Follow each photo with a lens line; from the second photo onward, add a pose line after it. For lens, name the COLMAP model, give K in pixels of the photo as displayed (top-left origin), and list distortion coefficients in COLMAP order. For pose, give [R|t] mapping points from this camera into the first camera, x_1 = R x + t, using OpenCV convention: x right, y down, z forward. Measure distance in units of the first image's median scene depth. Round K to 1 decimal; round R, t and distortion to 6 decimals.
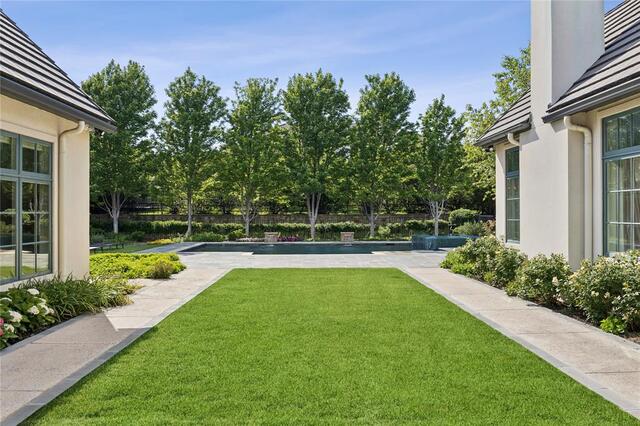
lens RADIAL K [[504.3, 0, 319.5], [0, 504.3, 215.6], [0, 0, 1]] dist [-0.006870, -0.003376]
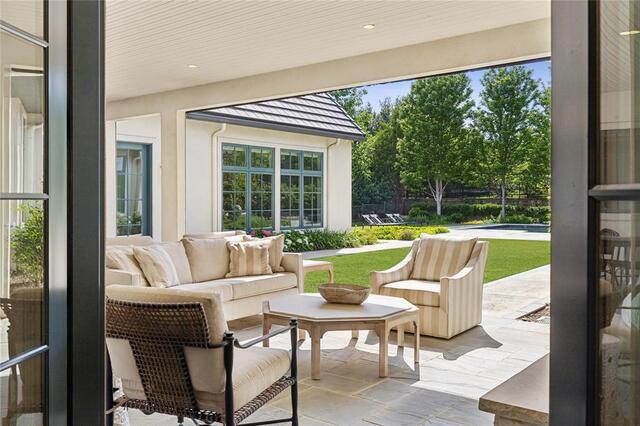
lens RADIAL K [[601.4, 0, 320.0], [0, 601.4, 211.3], [0, 0, 1]] dist [-0.006067, 0.000000]
pose [[0.766882, 0.007482, -0.641745, 0.263089], [0.001097, 0.999915, 0.012968, 0.010302], [0.641788, -0.010649, 0.766809, -0.198619]]
